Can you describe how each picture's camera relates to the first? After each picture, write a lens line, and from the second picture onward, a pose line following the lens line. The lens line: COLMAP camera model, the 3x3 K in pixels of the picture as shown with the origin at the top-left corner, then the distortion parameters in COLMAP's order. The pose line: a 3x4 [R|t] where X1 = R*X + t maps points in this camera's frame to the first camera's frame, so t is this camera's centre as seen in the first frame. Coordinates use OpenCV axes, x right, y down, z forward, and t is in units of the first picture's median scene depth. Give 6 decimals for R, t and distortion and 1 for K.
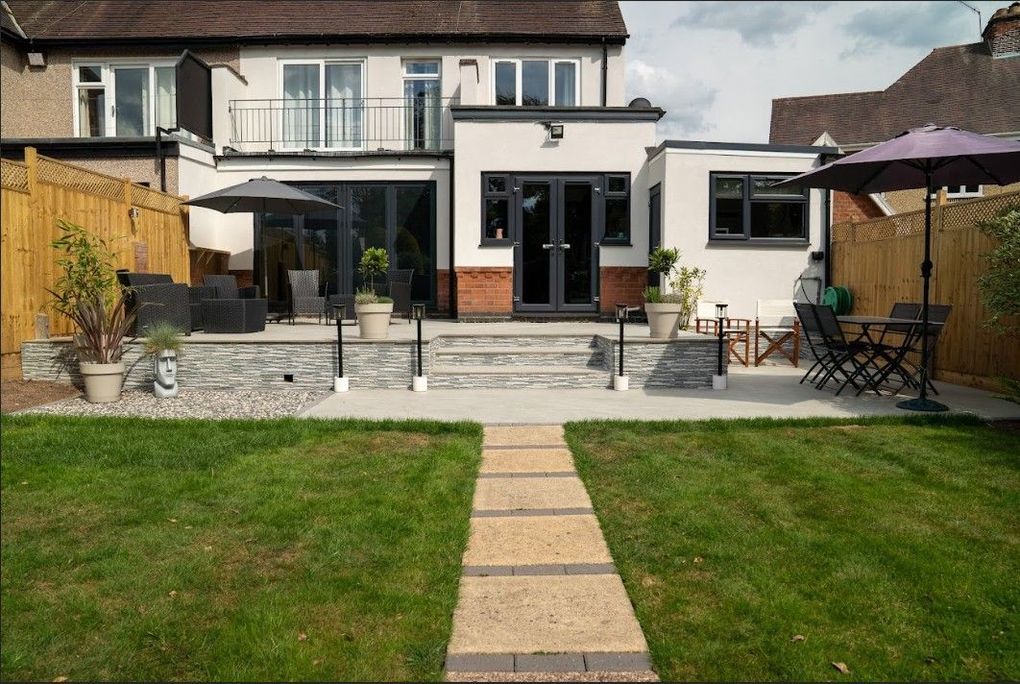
lens RADIAL K [[711.2, 0, 510.7], [0, 711.2, 346.3], [0, 0, 1]] dist [-0.114760, 0.063464]
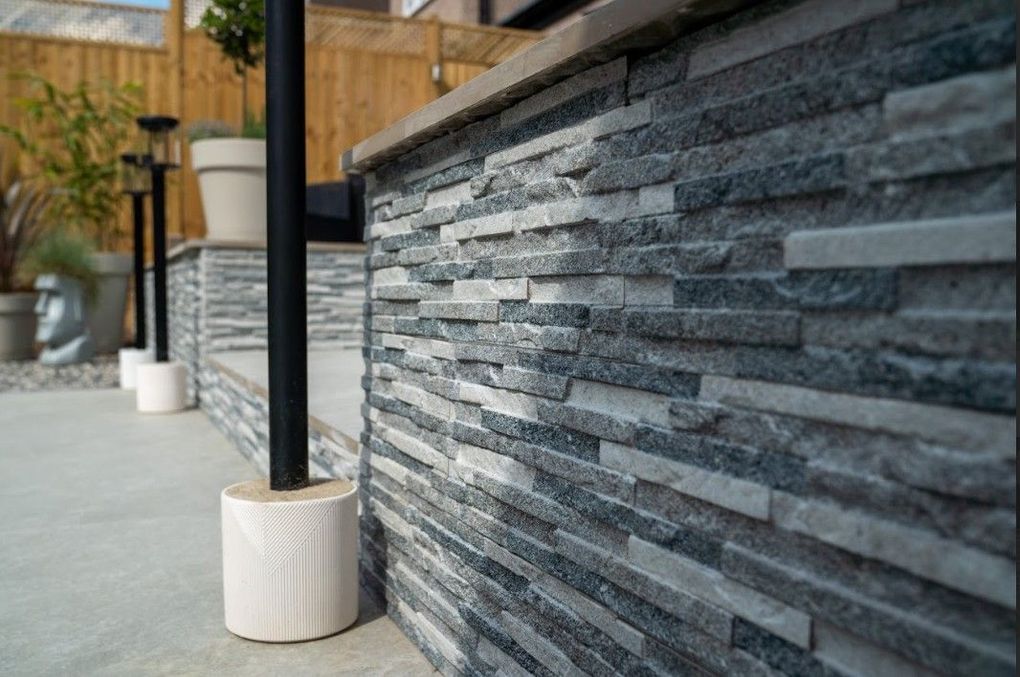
lens RADIAL K [[964.1, 0, 504.3], [0, 964.1, 338.6], [0, 0, 1]] dist [-0.012399, 0.000000]
pose [[0.385810, 0.042453, -0.921601, 0.188665], [-0.071105, 0.997338, 0.016175, 0.009870], [0.919834, 0.059289, 0.387801, 0.616498]]
